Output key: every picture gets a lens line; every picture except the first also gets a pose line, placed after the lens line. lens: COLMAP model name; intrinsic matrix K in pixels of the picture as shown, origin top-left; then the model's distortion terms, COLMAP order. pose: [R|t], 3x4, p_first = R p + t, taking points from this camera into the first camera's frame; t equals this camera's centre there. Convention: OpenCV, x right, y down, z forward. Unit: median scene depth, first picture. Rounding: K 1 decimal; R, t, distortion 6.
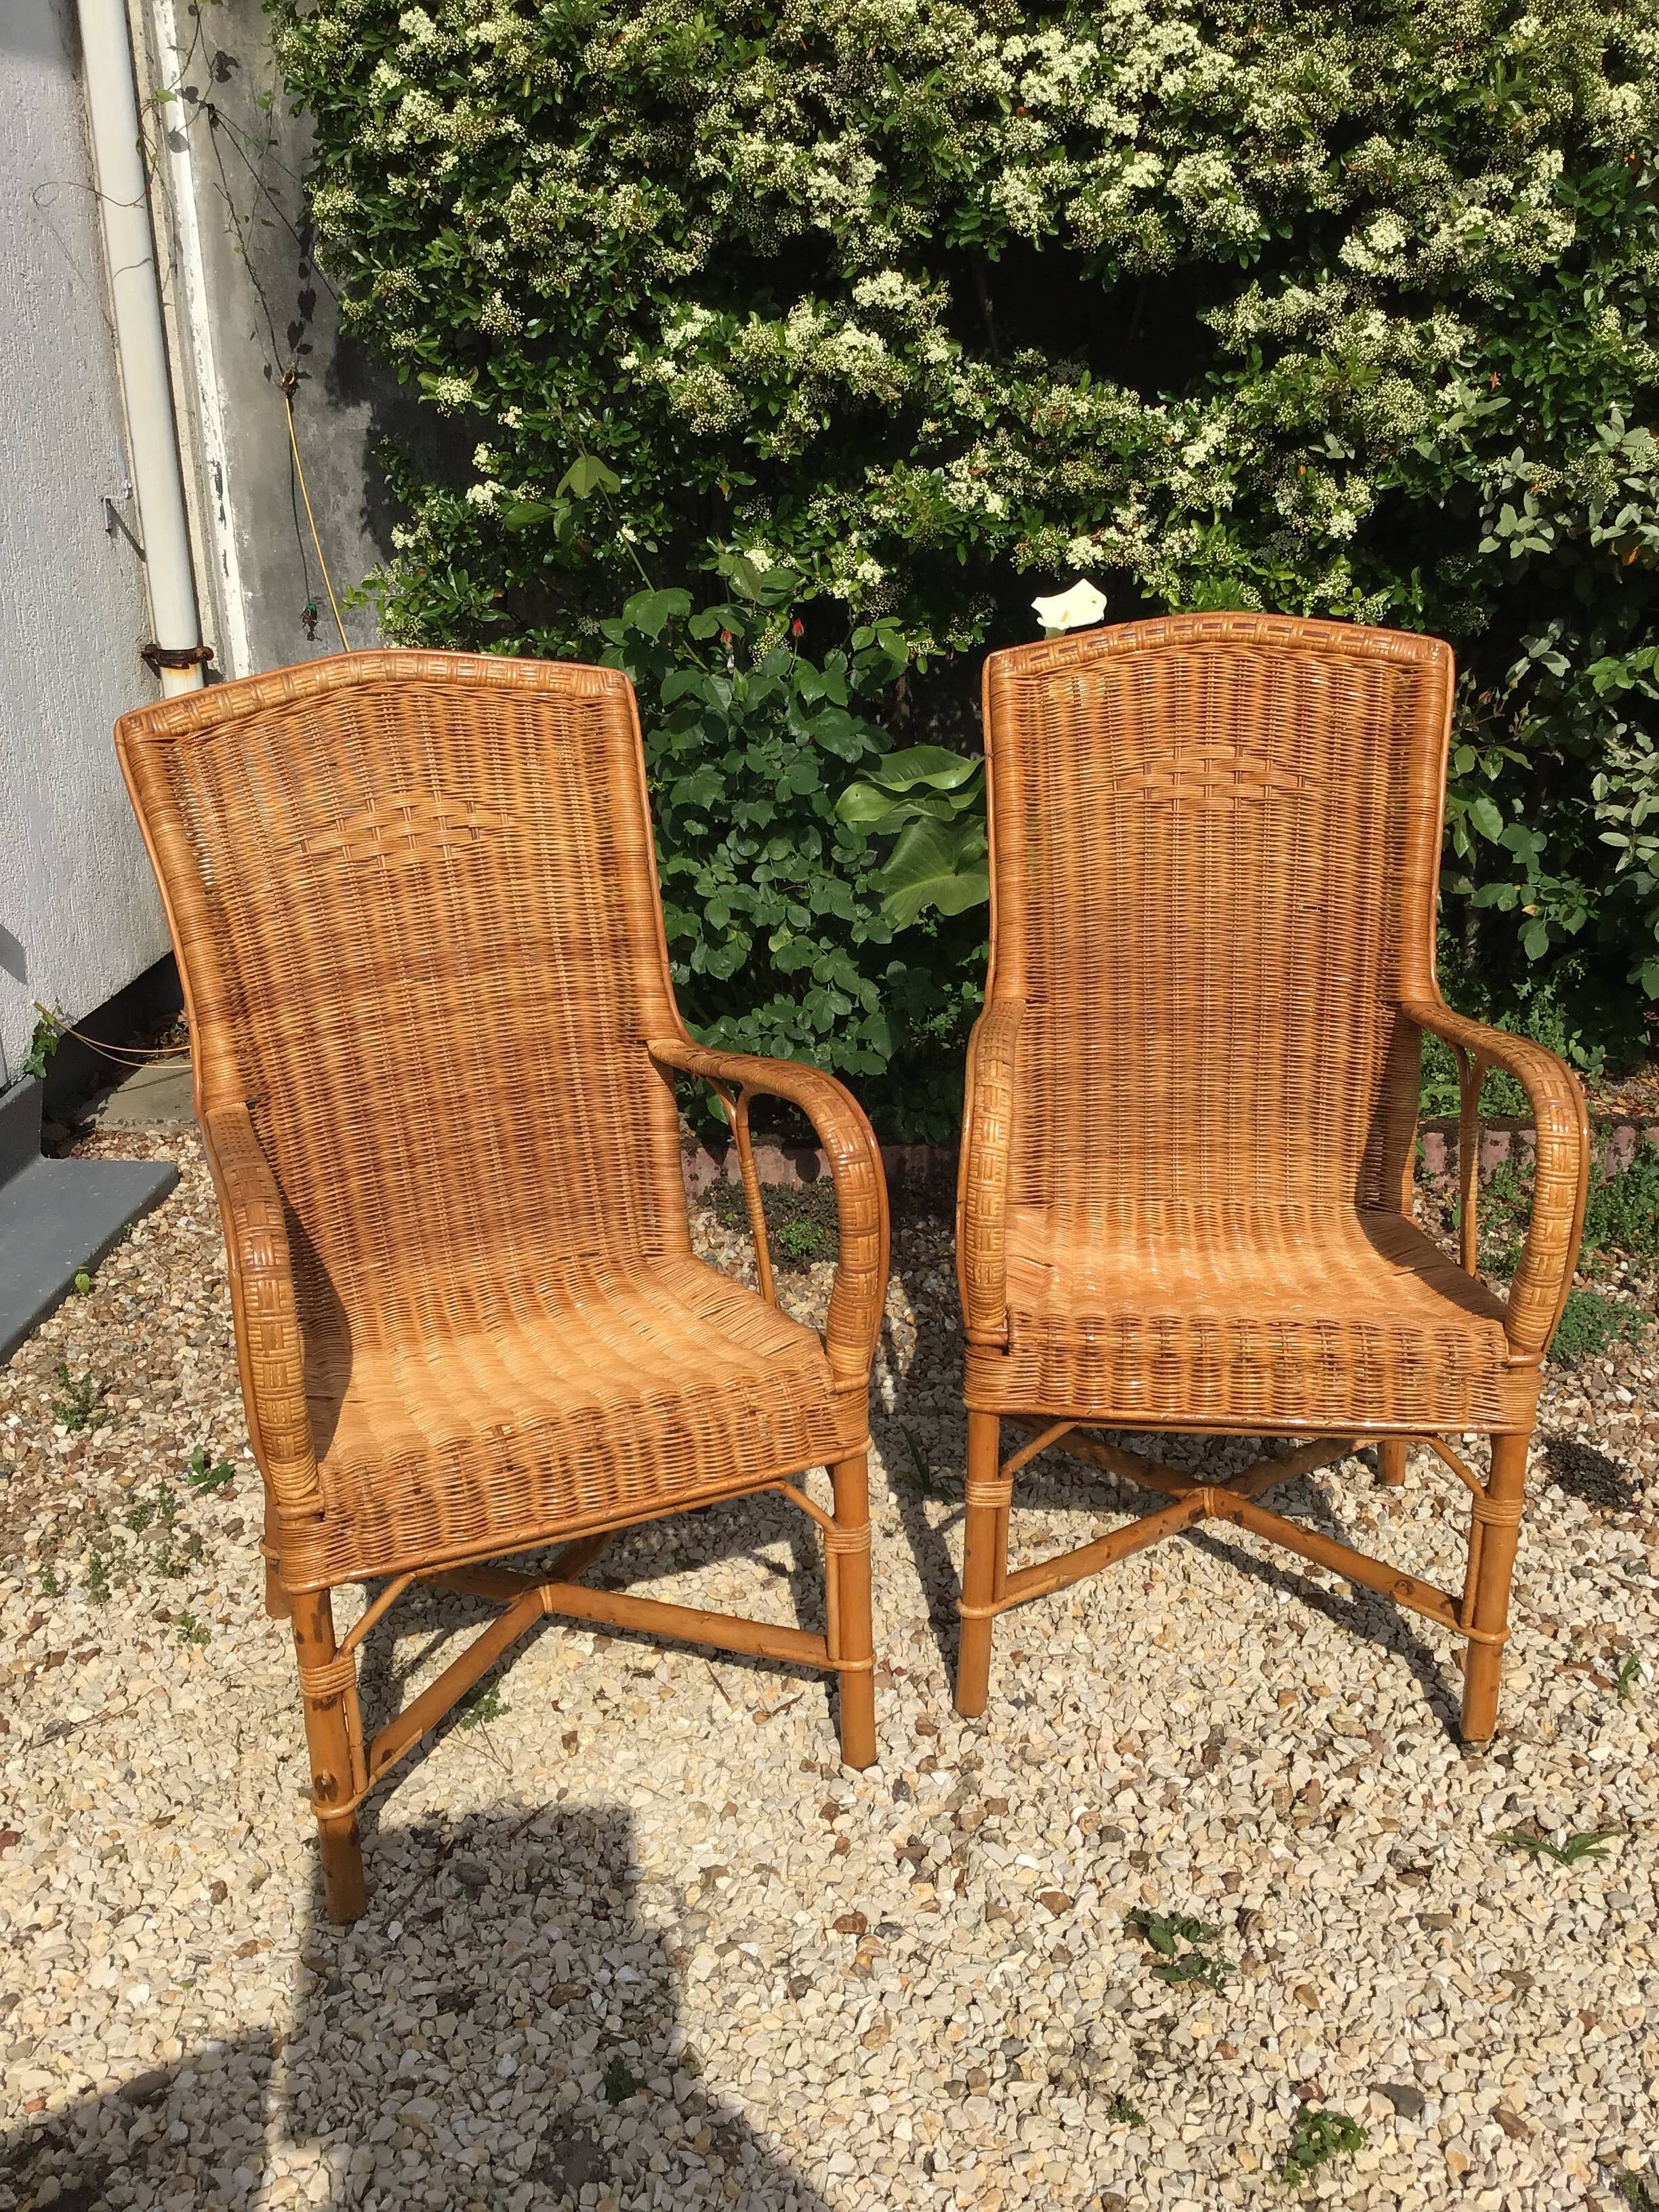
lens RADIAL K [[2003.1, 0, 848.1], [0, 2003.1, 1109.8], [0, 0, 1]] dist [0.127869, -0.272489]
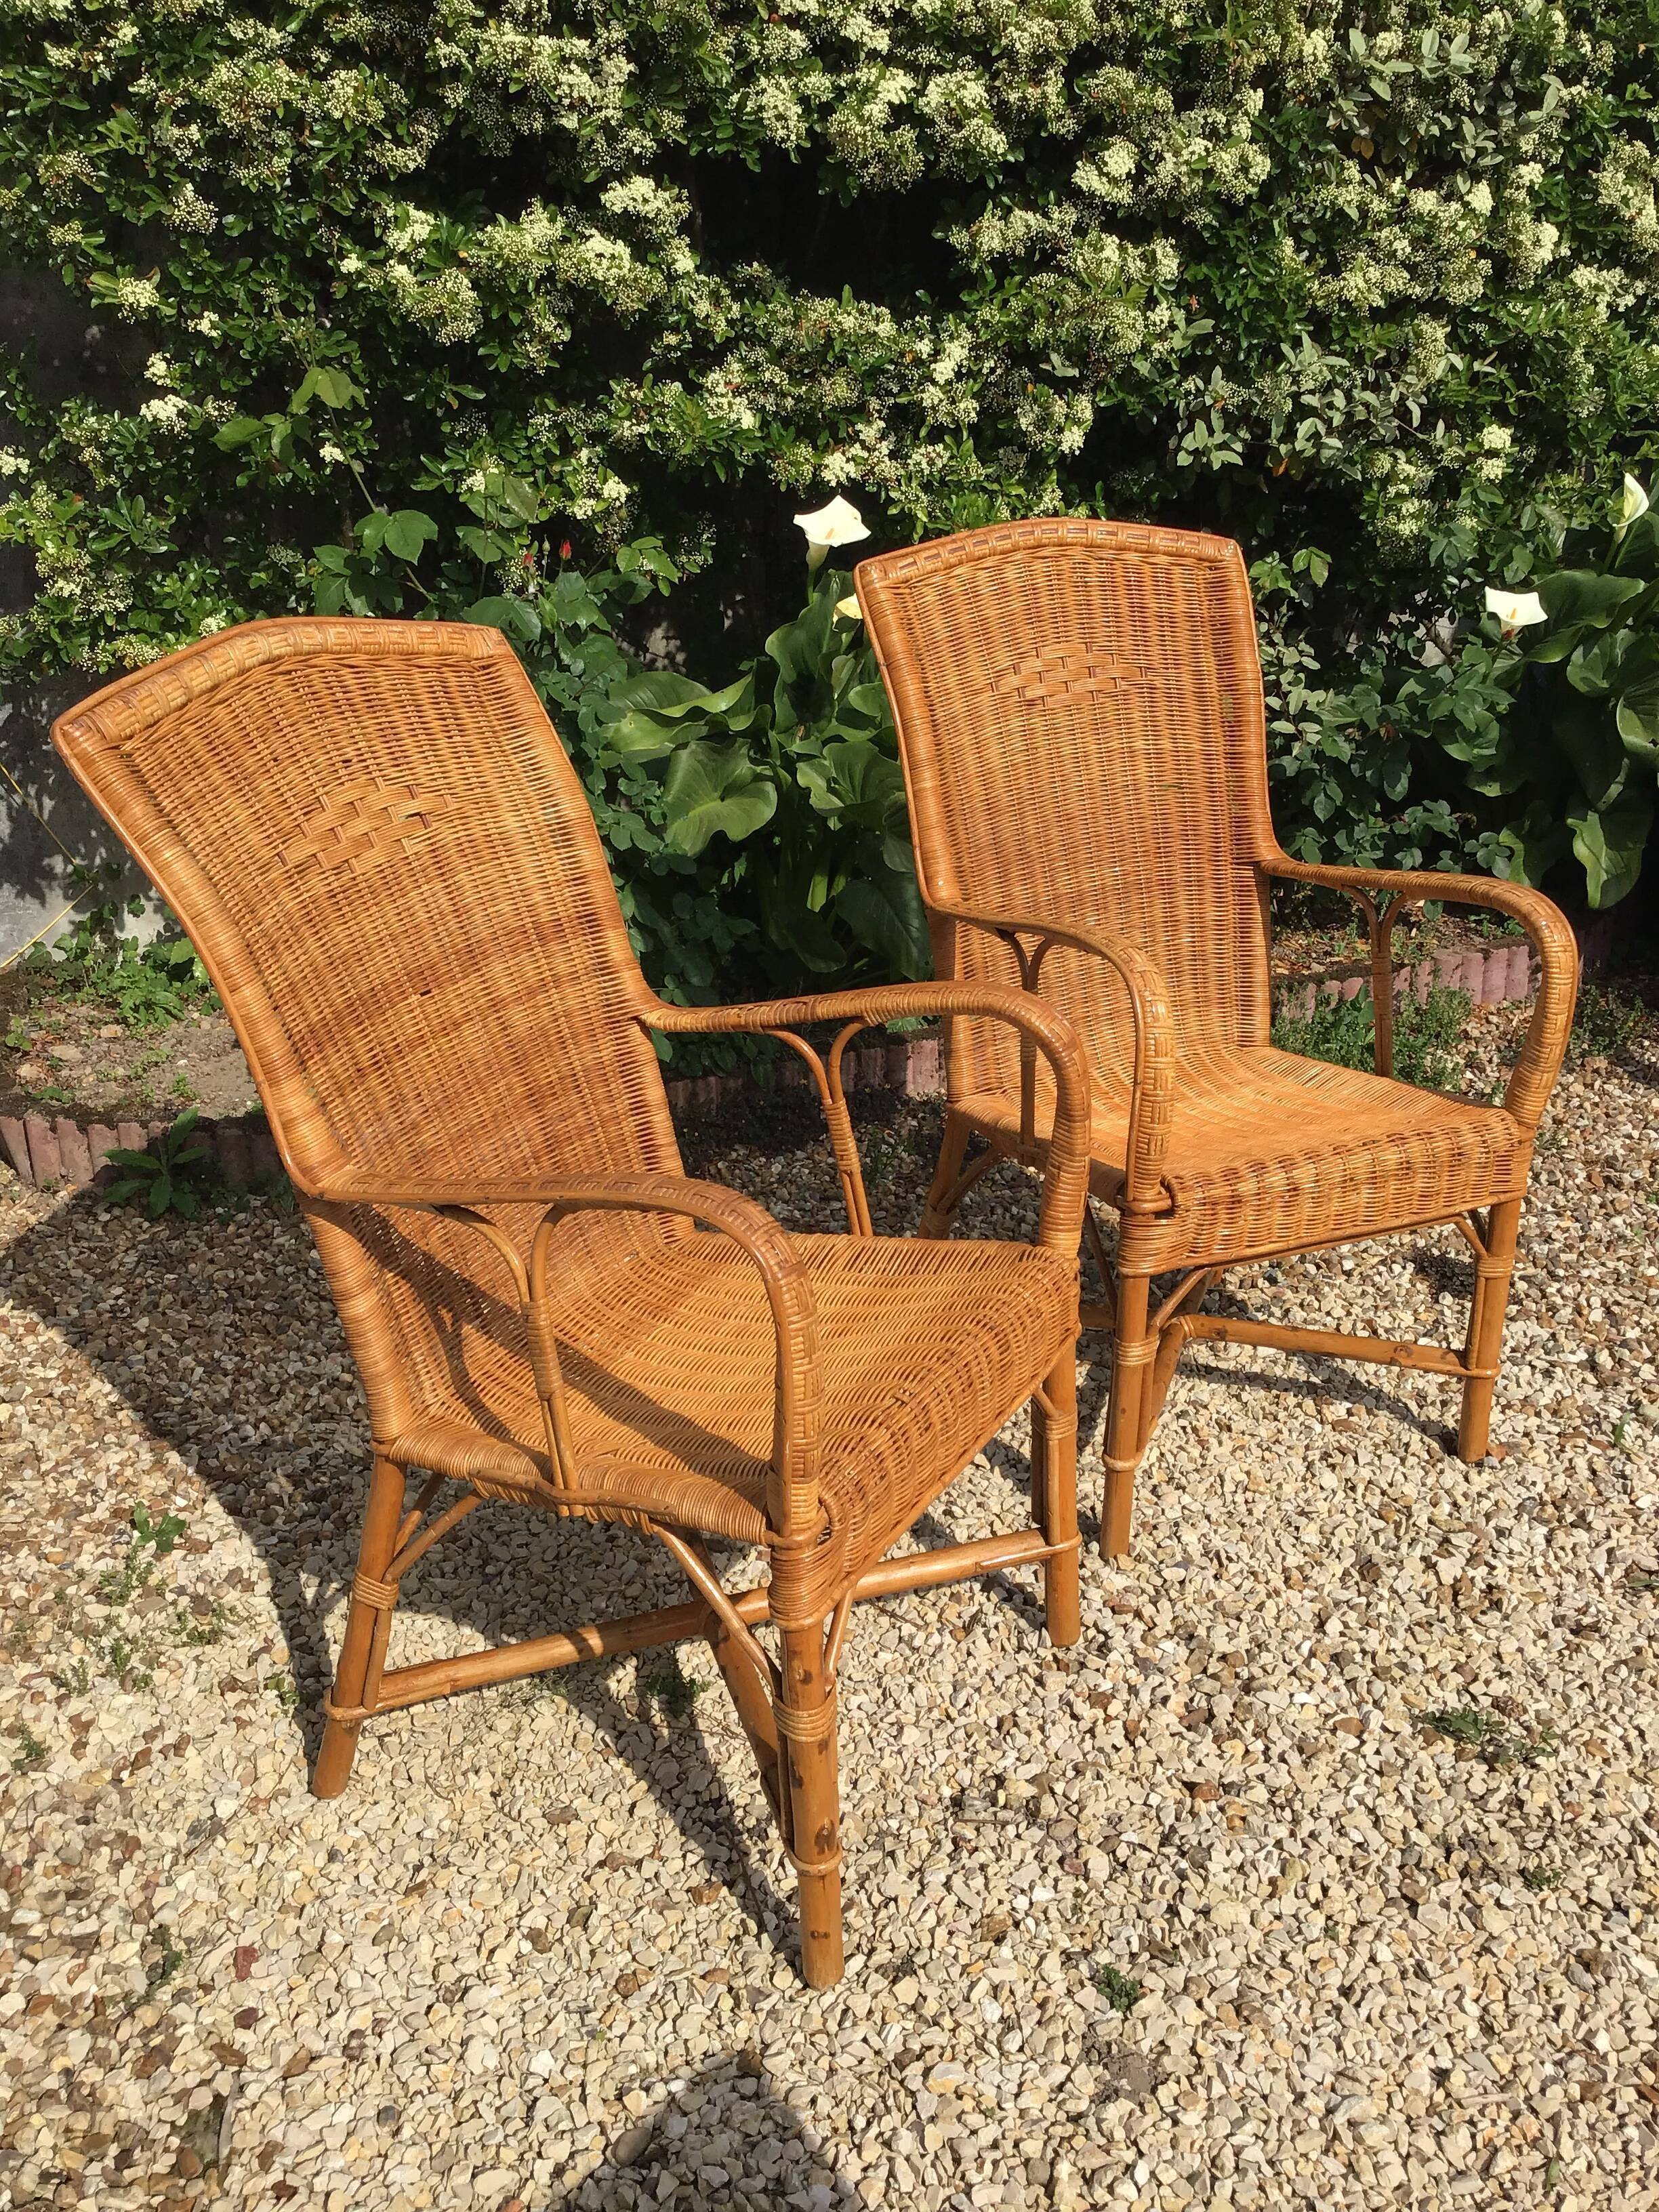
lens RADIAL K [[2020.3, 0, 871.8], [0, 2020.3, 1101.2], [0, 0, 1]] dist [0.117563, -0.238873]
pose [[0.921578, -0.125897, 0.367211, -0.285791], [0.115872, 0.992039, 0.049318, -0.011991], [-0.370496, -0.002901, 0.928829, 0.052141]]
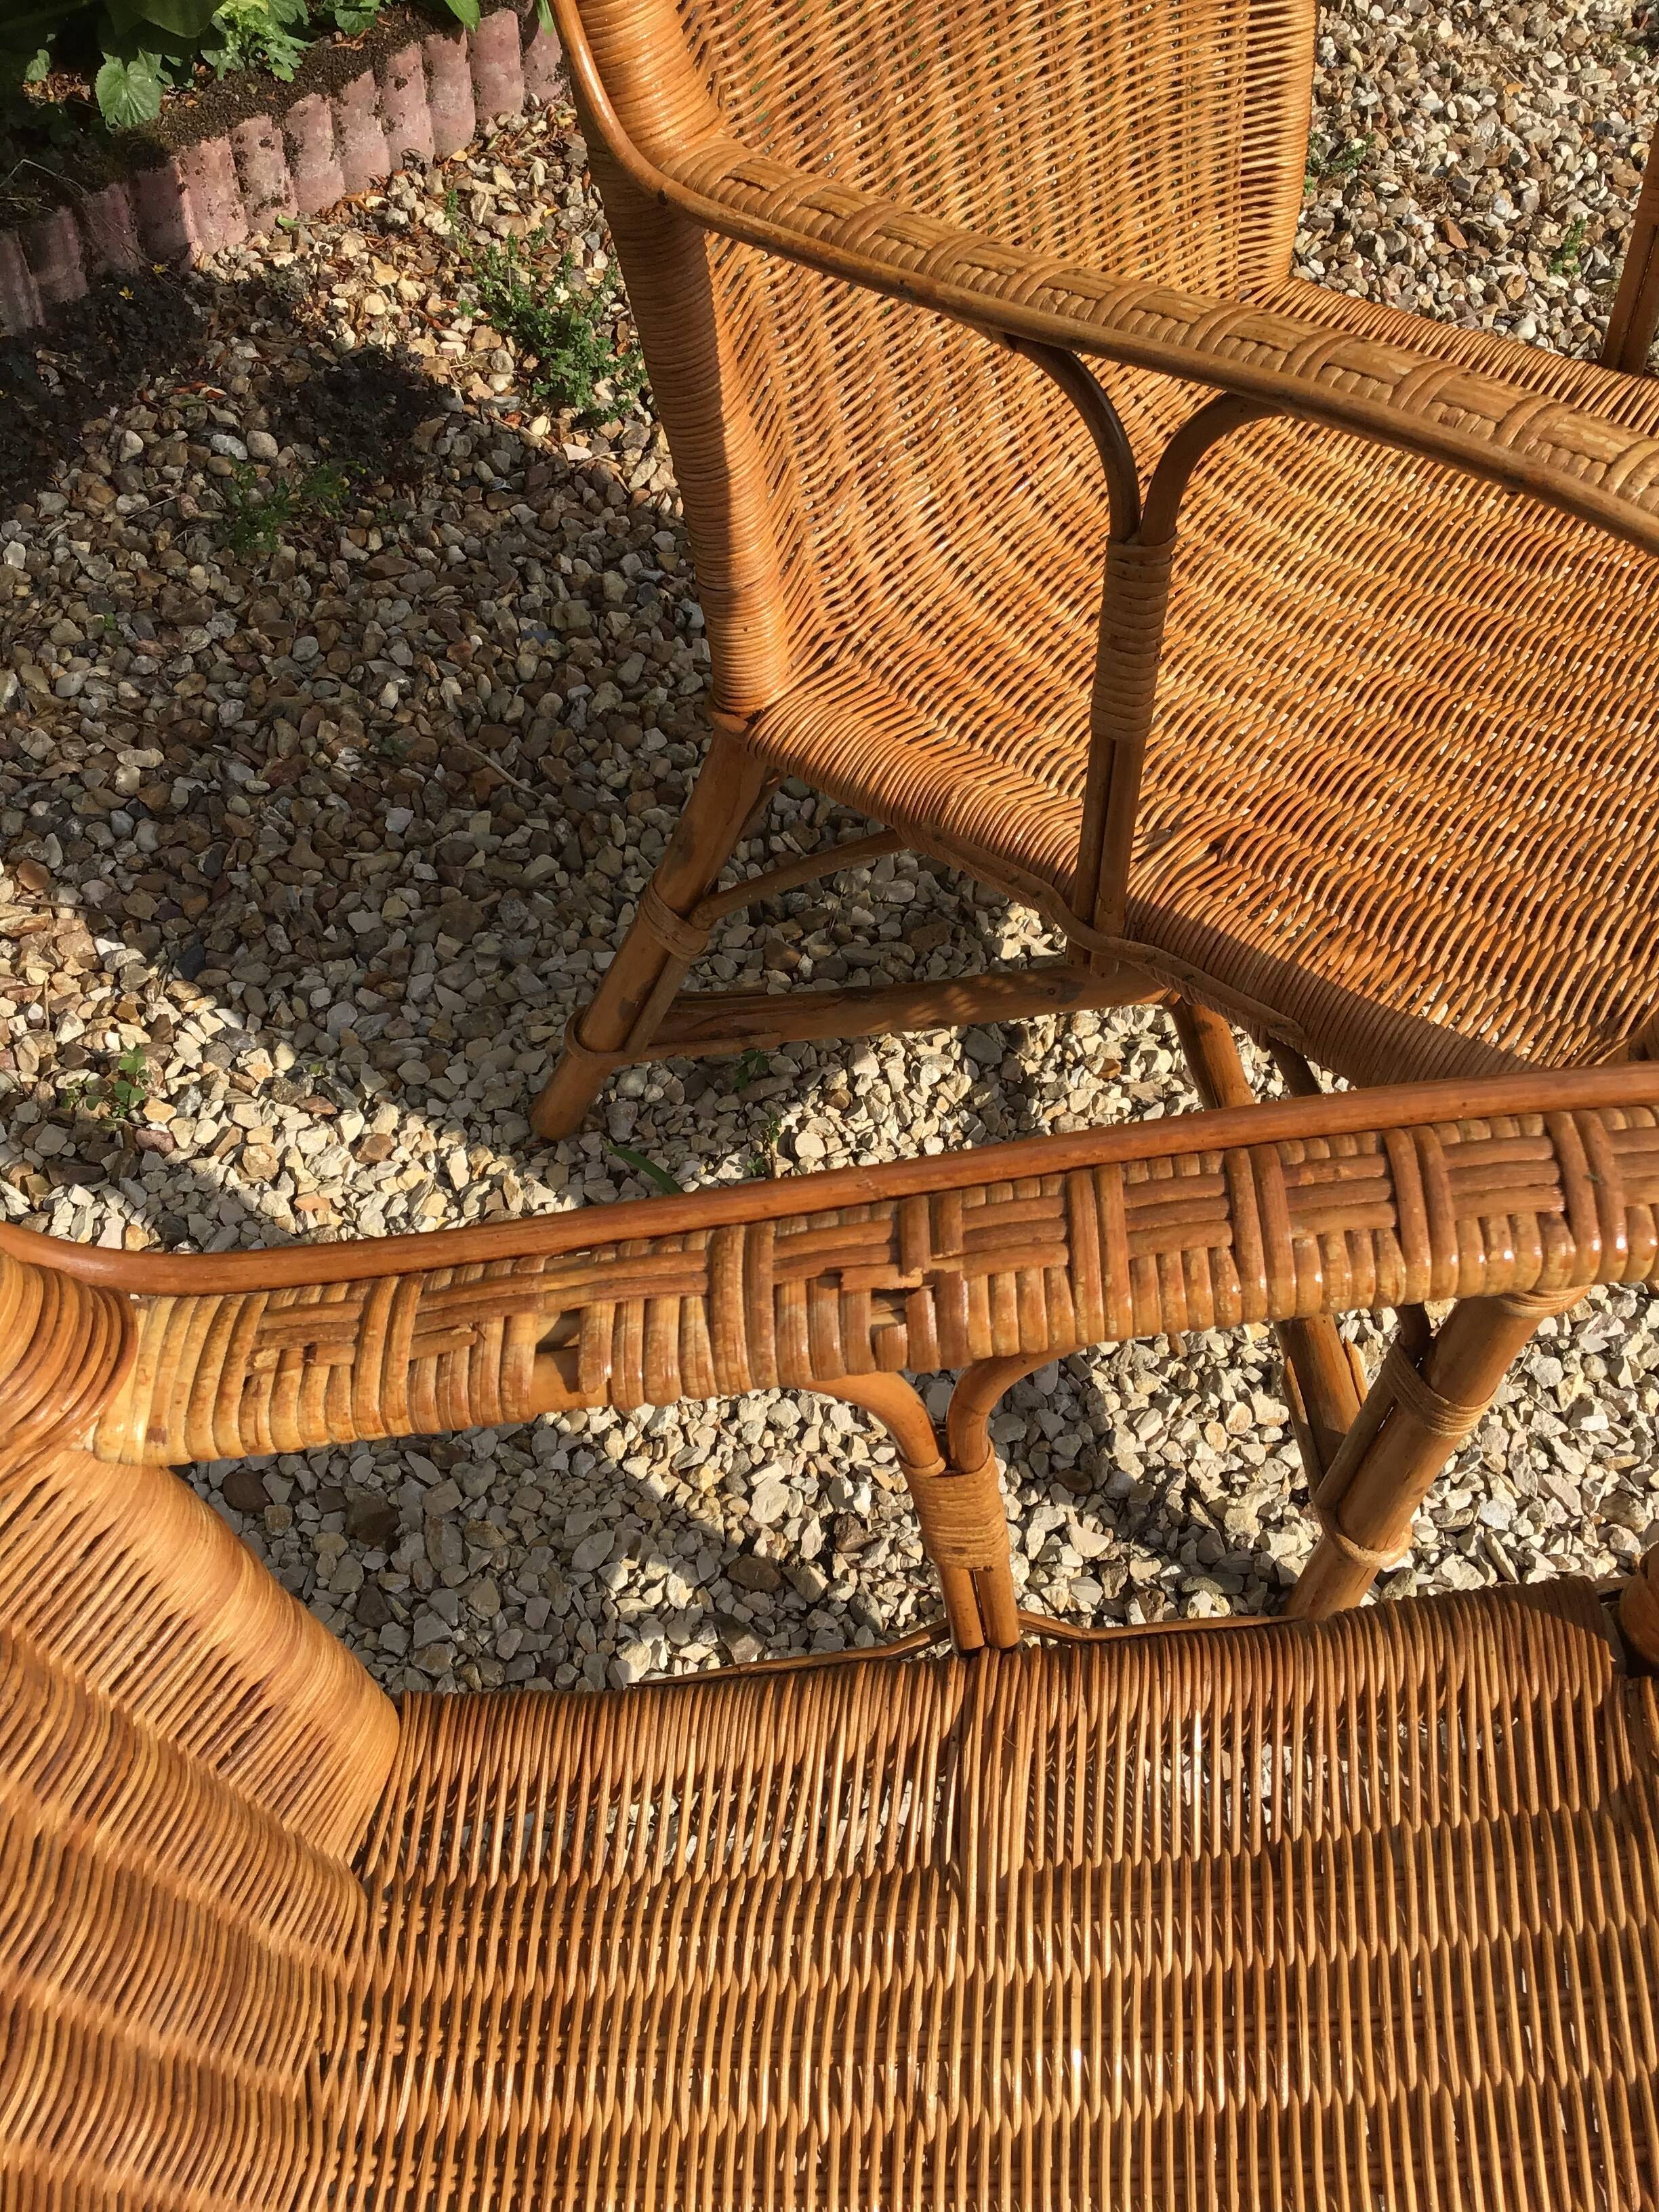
lens RADIAL K [[2032.9, 0, 844.1], [0, 2032.9, 1087.2], [0, 0, 1]] dist [0.059324, -0.104905]
pose [[0.653550, -0.578080, 0.488565, -0.130173], [0.178943, 0.745208, 0.642374, -0.114603], [-0.735426, -0.332398, 0.590474, 0.578335]]
